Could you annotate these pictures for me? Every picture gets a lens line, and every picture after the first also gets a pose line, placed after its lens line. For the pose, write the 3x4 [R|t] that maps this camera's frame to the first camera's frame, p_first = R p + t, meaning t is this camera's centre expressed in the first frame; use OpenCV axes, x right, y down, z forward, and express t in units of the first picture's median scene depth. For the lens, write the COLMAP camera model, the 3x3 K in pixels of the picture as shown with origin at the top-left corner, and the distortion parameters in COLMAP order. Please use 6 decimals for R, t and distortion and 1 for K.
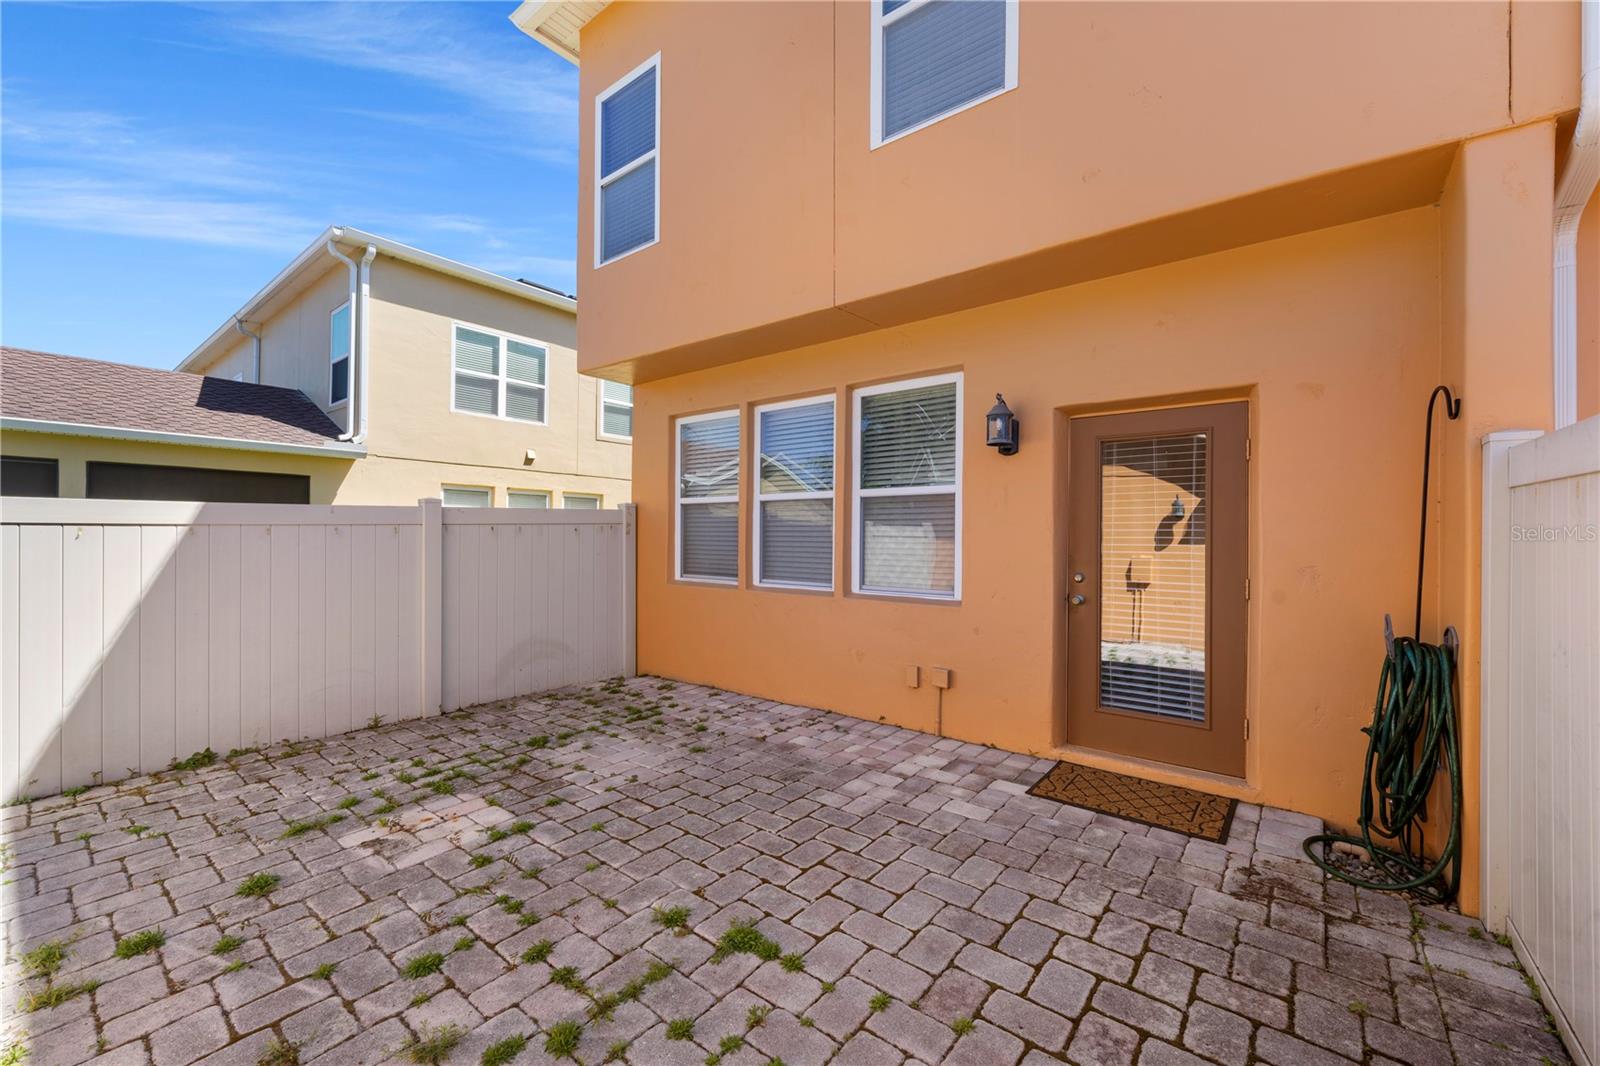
lens RADIAL K [[641.5, 0, 799.6], [0, 641.5, 533.7], [0, 0, 1]] dist [-0.003014, -0.001159]
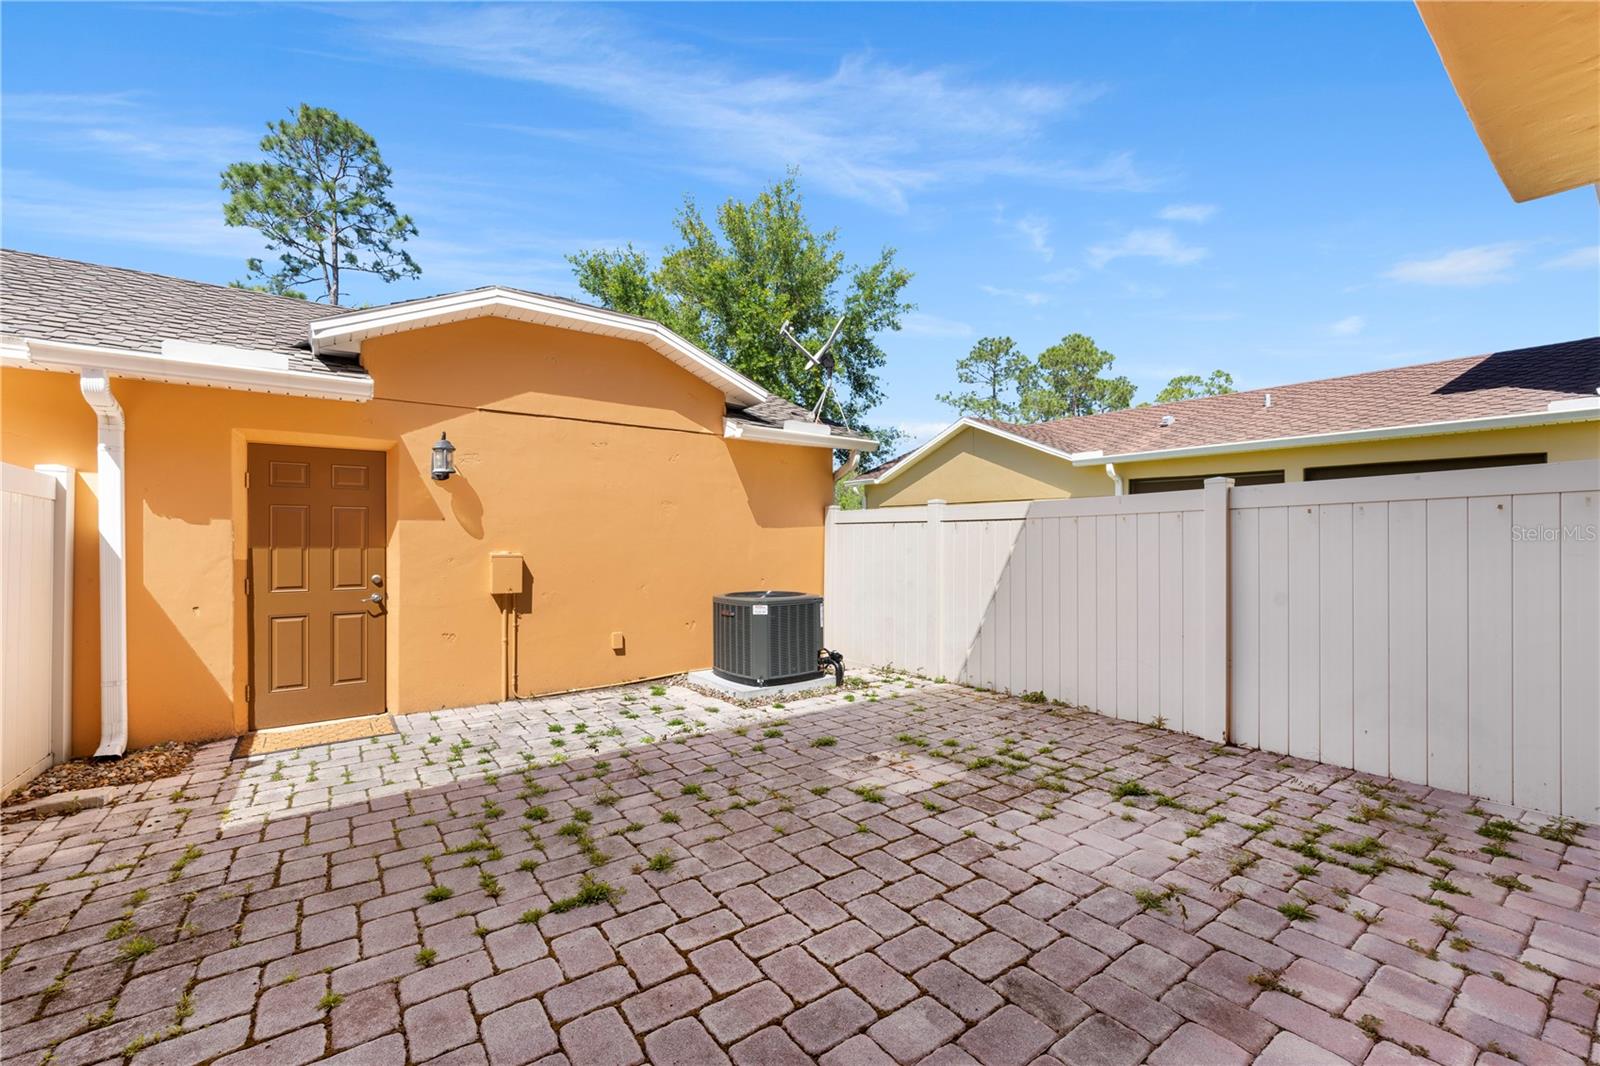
lens RADIAL K [[641.5, 0, 798.6], [0, 641.5, 535.4], [0, 0, 1]] dist [-0.003014, -0.001159]
pose [[-0.253745, -0.006499, -0.967249, 0.494662], [-0.002558, 0.999978, -0.006048, 0.034373], [0.967268, 0.000939, -0.253756, 0.940300]]
